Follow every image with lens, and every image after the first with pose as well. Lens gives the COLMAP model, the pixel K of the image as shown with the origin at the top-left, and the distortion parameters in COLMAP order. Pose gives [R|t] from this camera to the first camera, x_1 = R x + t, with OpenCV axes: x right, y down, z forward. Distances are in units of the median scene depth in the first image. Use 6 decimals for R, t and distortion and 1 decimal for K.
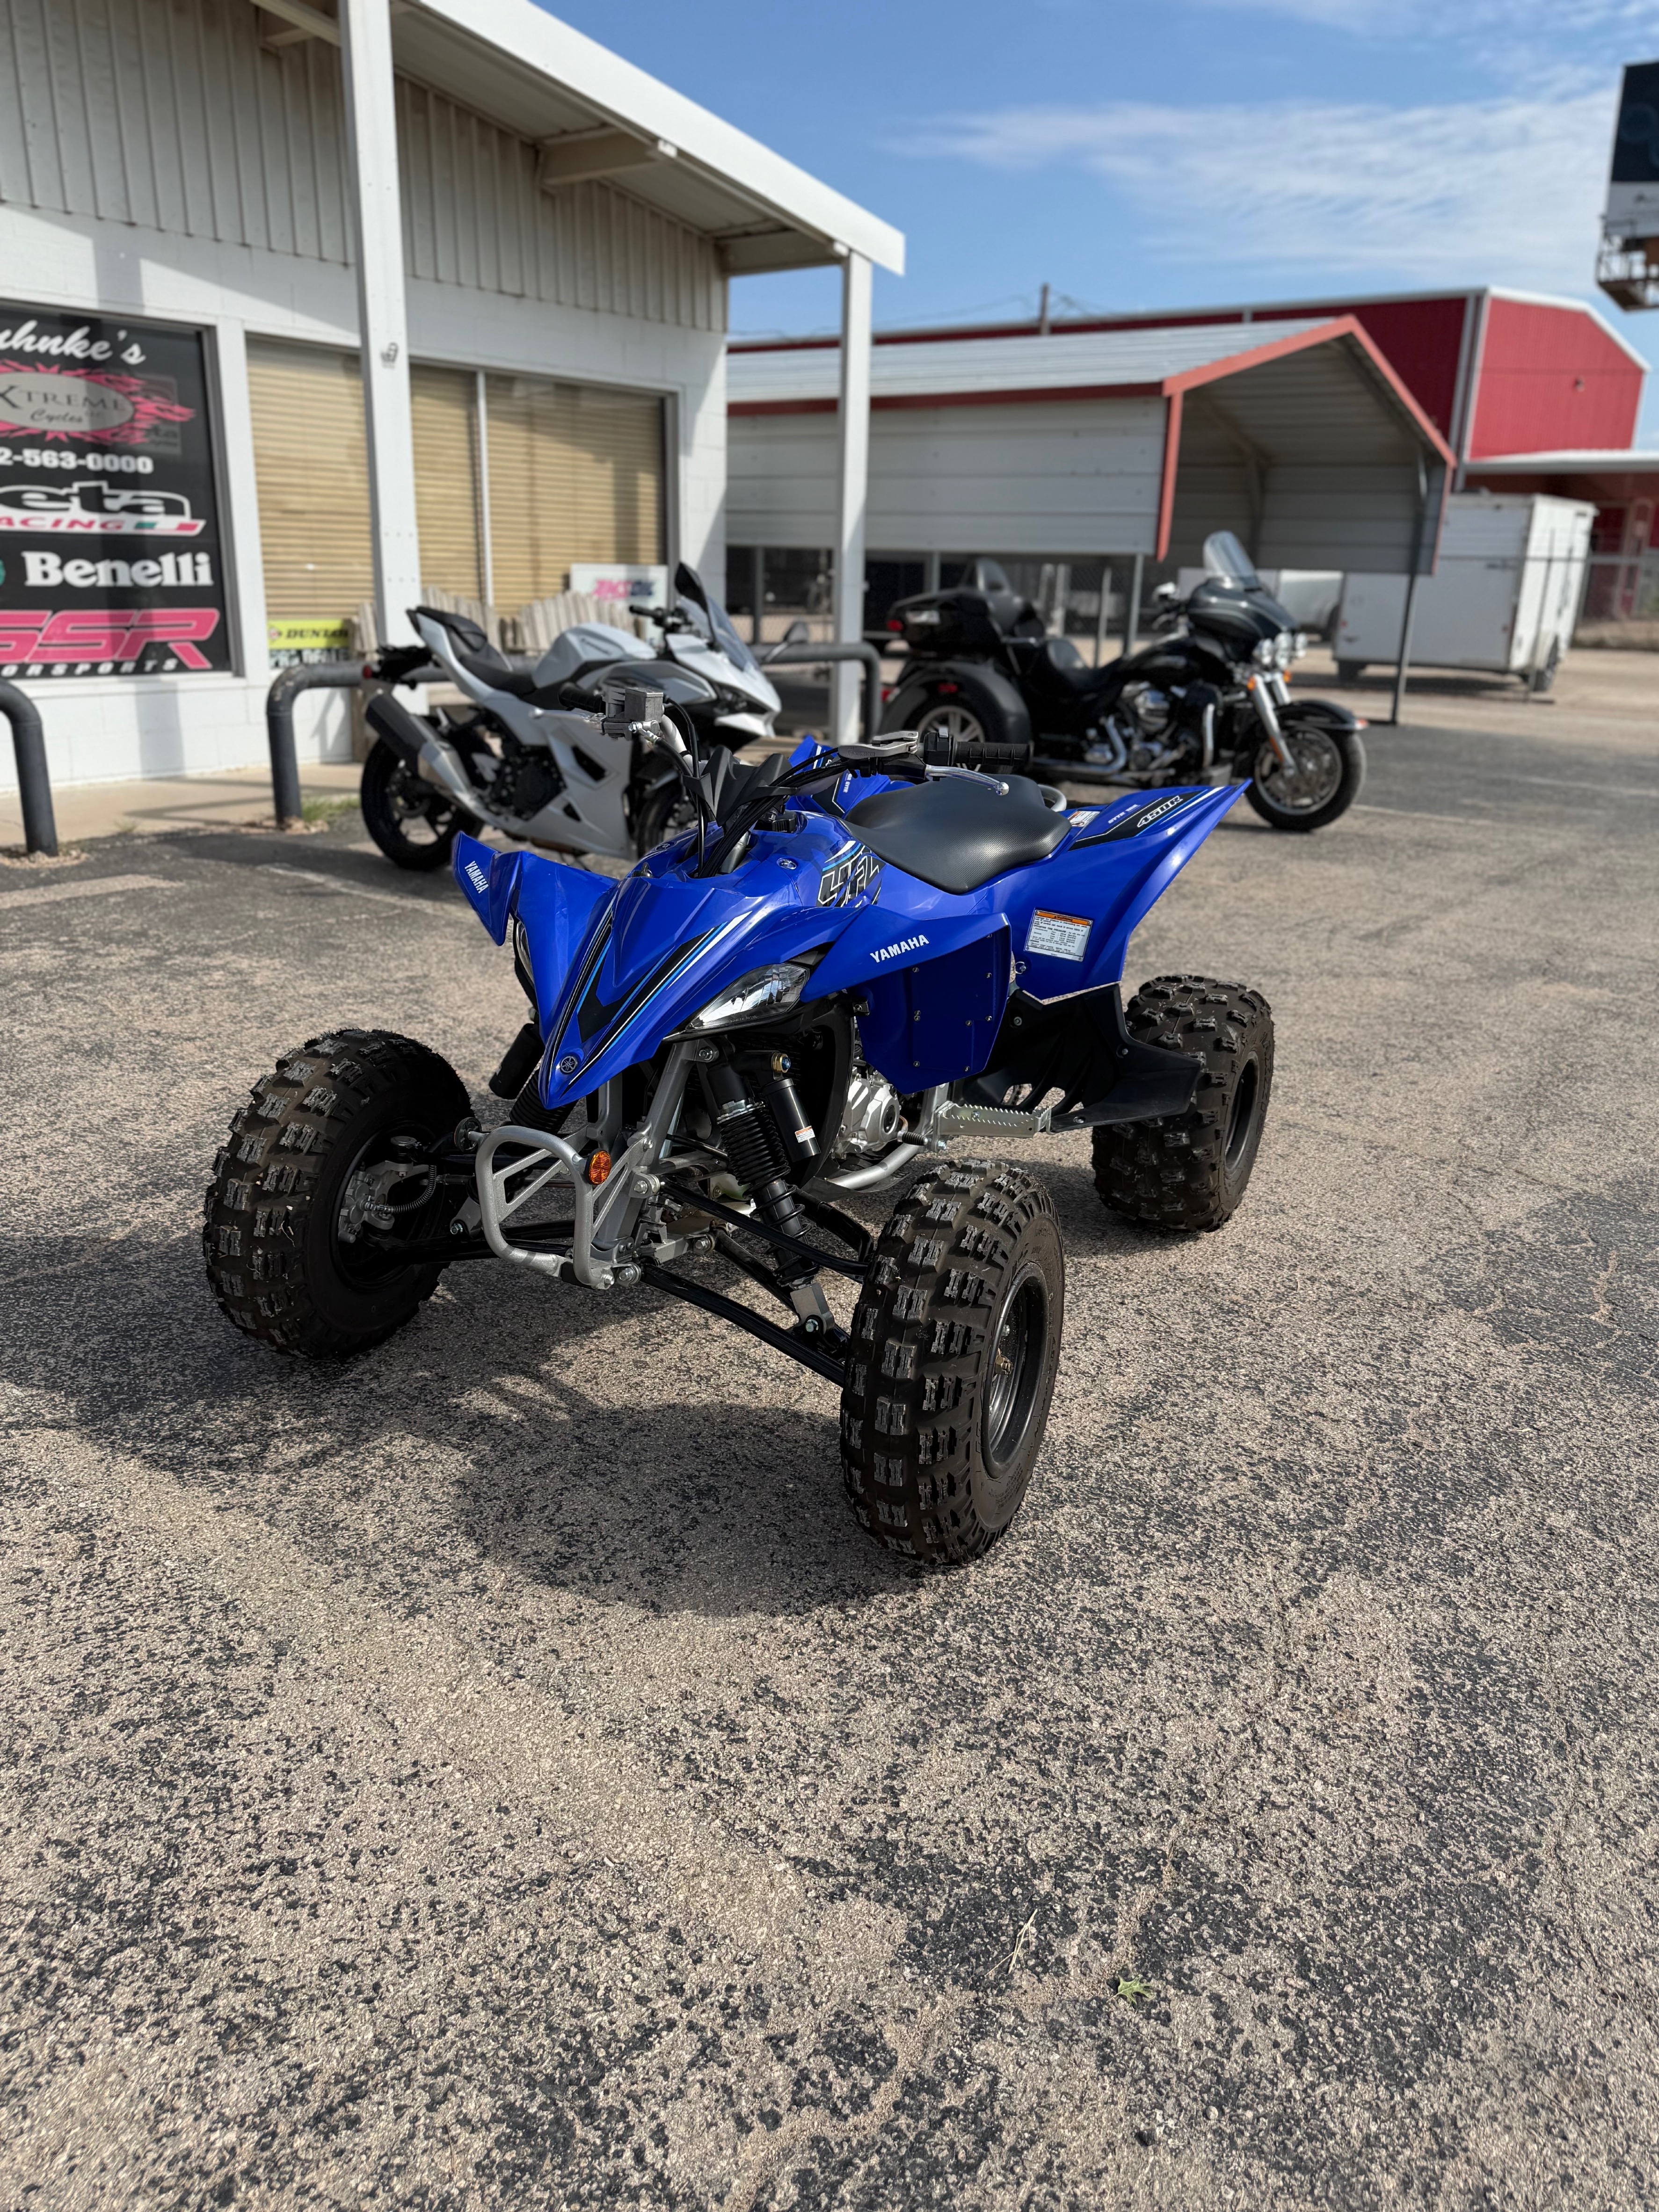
lens RADIAL K [[1655.2, 0, 860.9], [0, 1655.2, 1122.6], [0, 0, 1]] dist [0.003947, -0.000492]
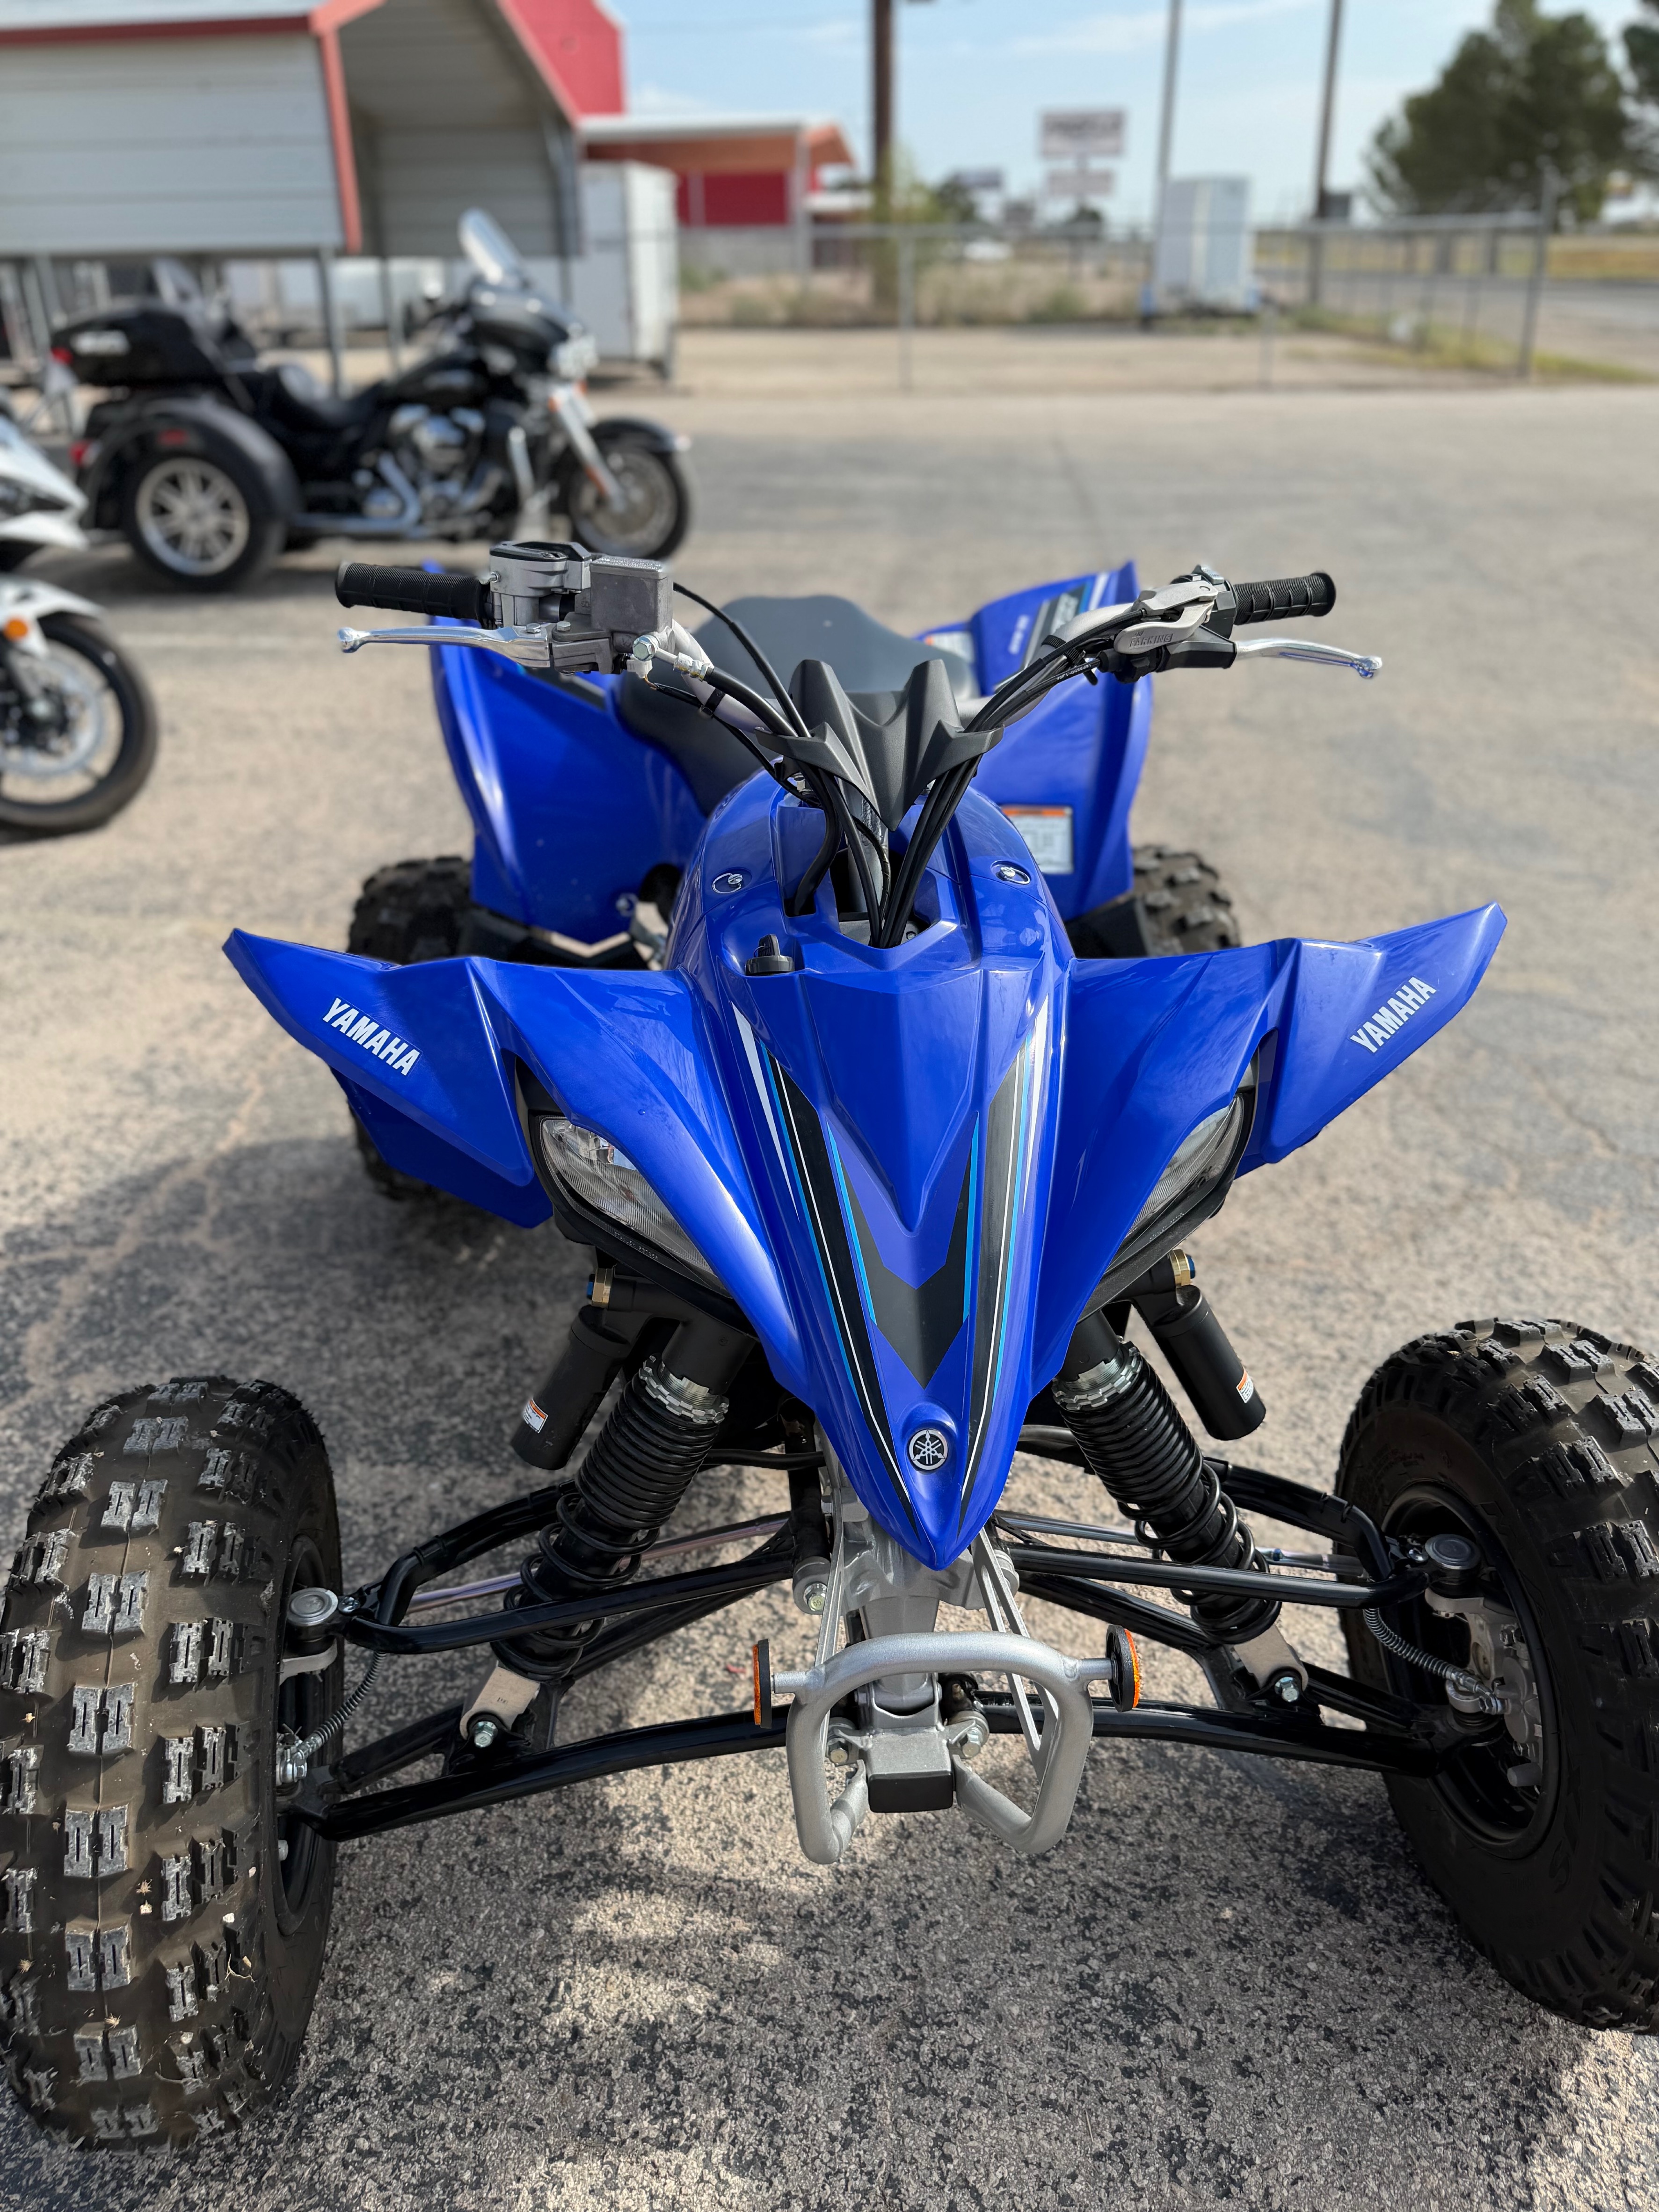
lens RADIAL K [[1651.3, 0, 829.5], [0, 1651.3, 1106.0], [0, 0, 1]] dist [-0.024691, 0.000305]
pose [[0.853419, -0.267394, 0.447411, -0.109098], [0.194807, 0.959808, 0.202039, -0.064048], [-0.483453, -0.085265, 0.871208, 0.181752]]
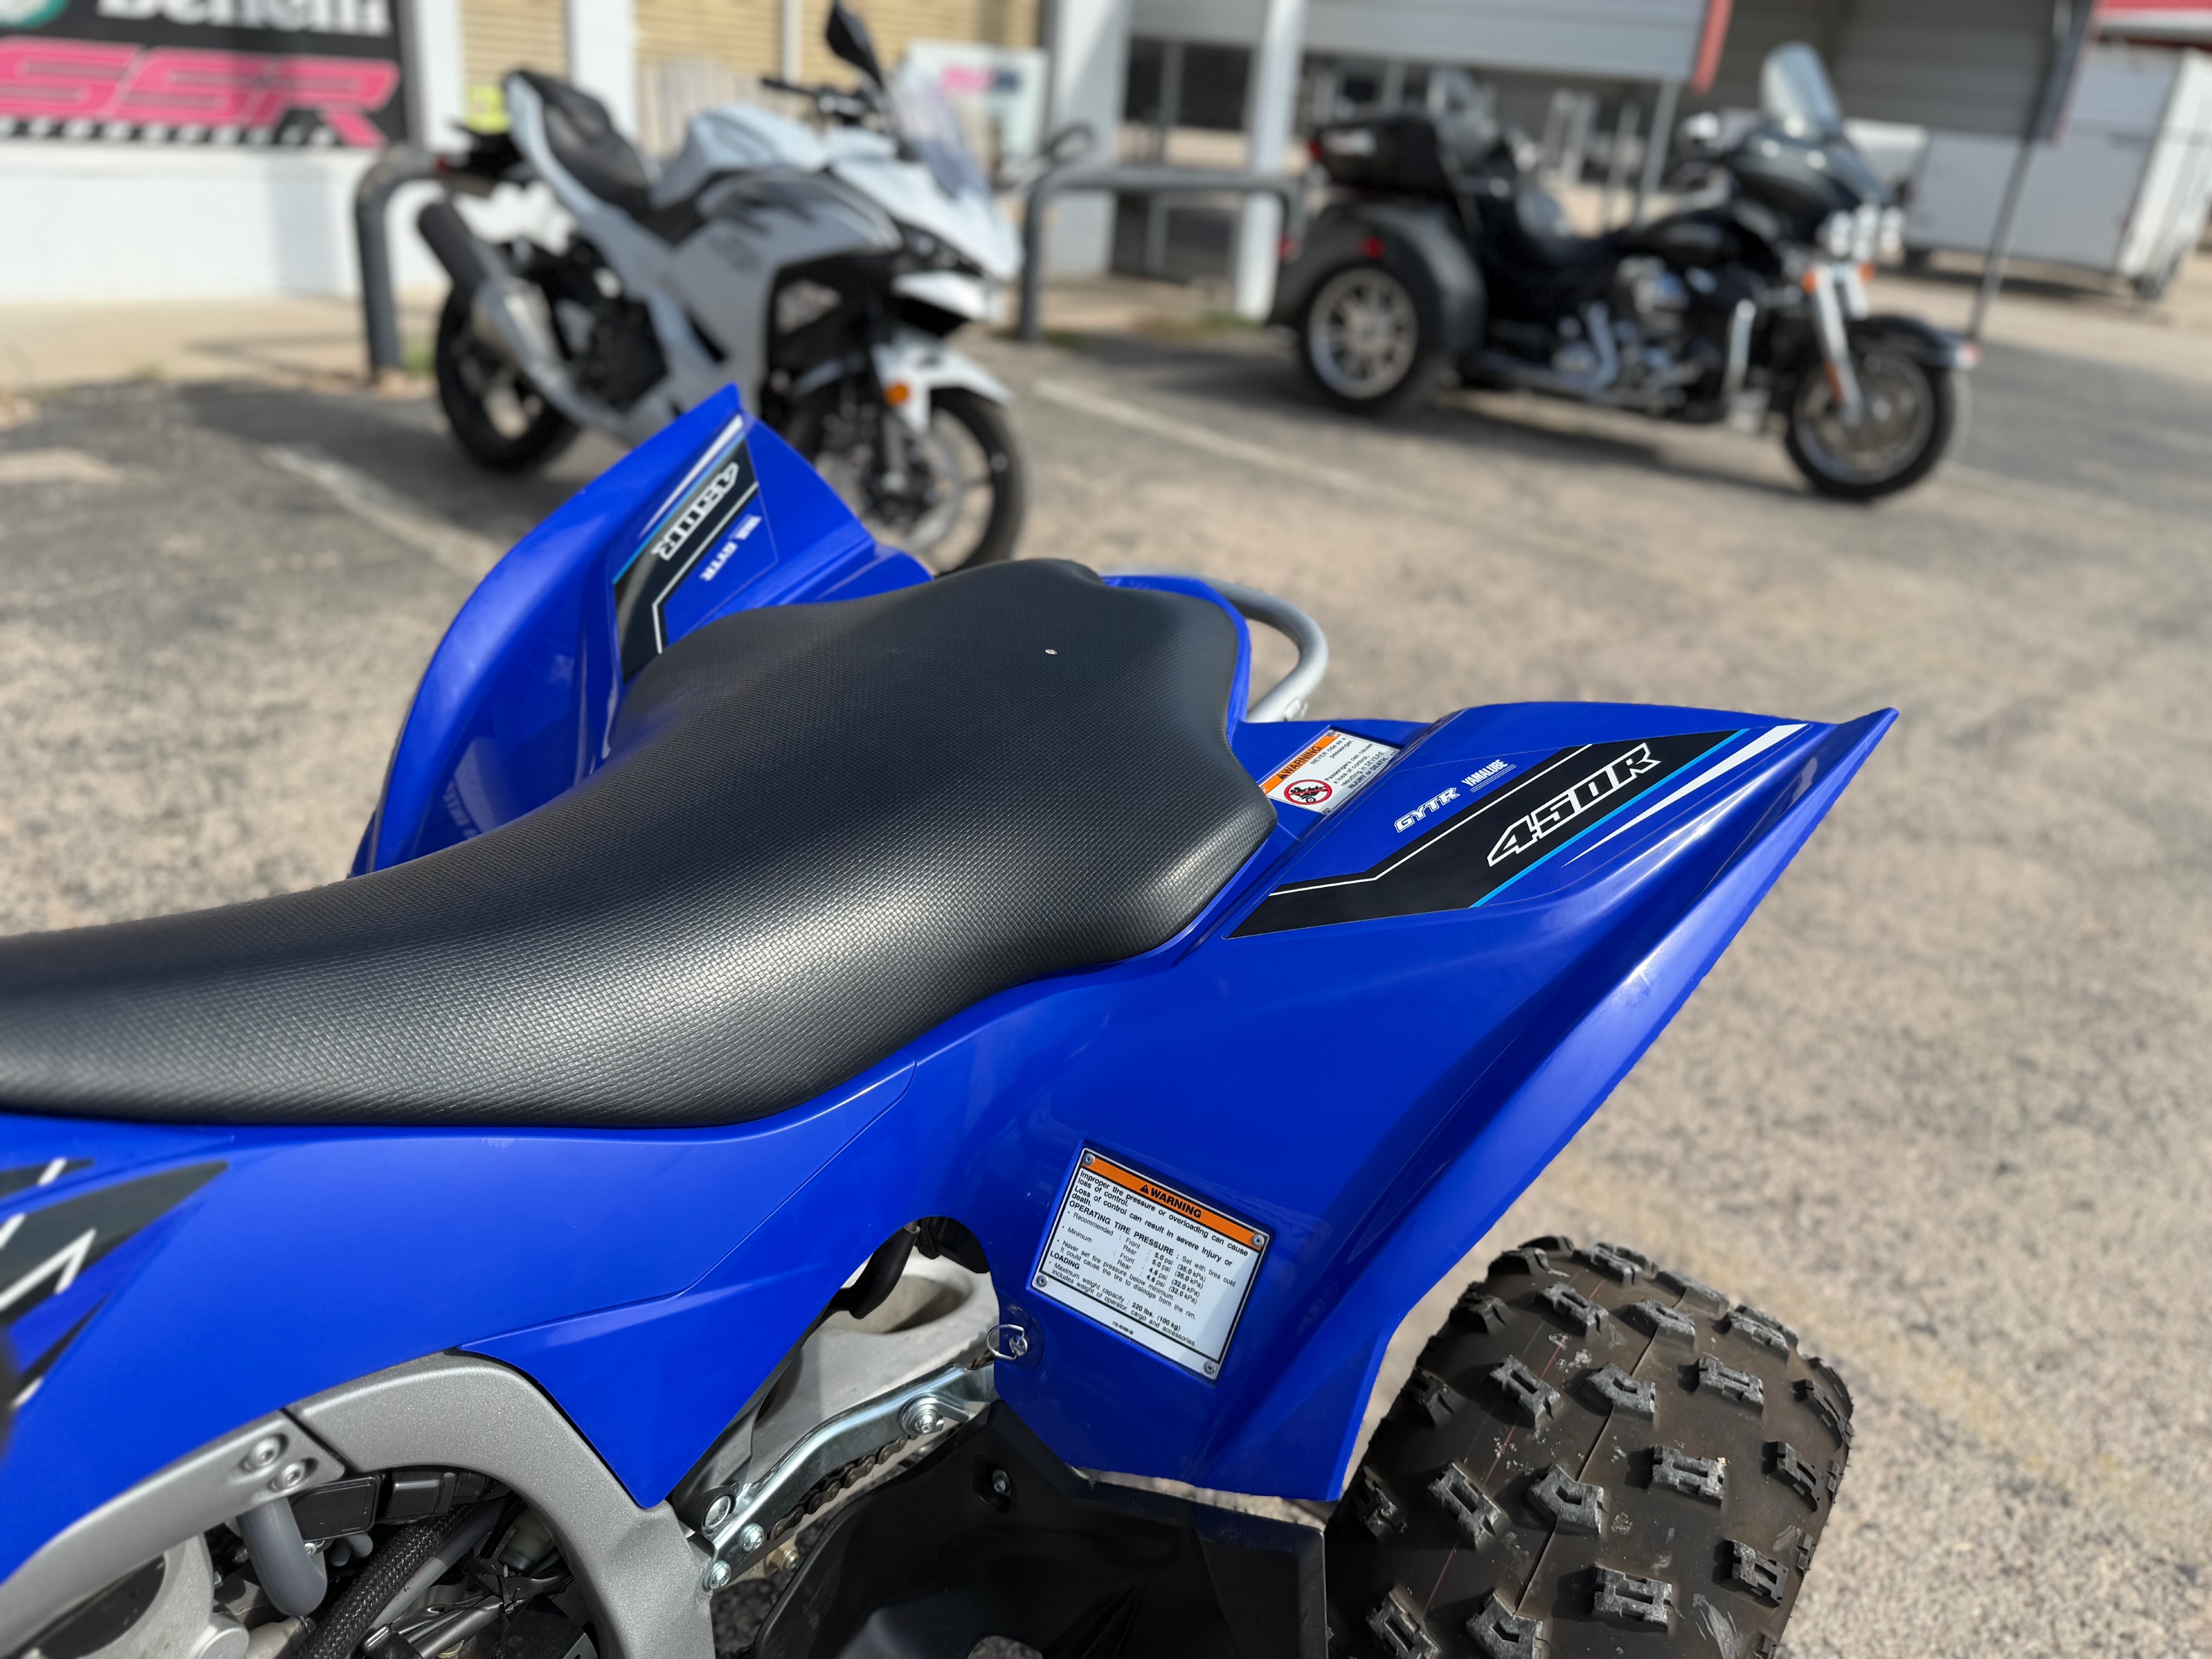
lens RADIAL K [[1647.4, 0, 1184.1], [0, 1647.4, 817.6], [0, 0, 1]] dist [-0.054616, 0.051969]
pose [[0.991154, 0.108106, -0.076988, 0.056085], [-0.100188, 0.989911, 0.100193, -0.087676], [0.087043, -0.091594, 0.991985, 0.292963]]
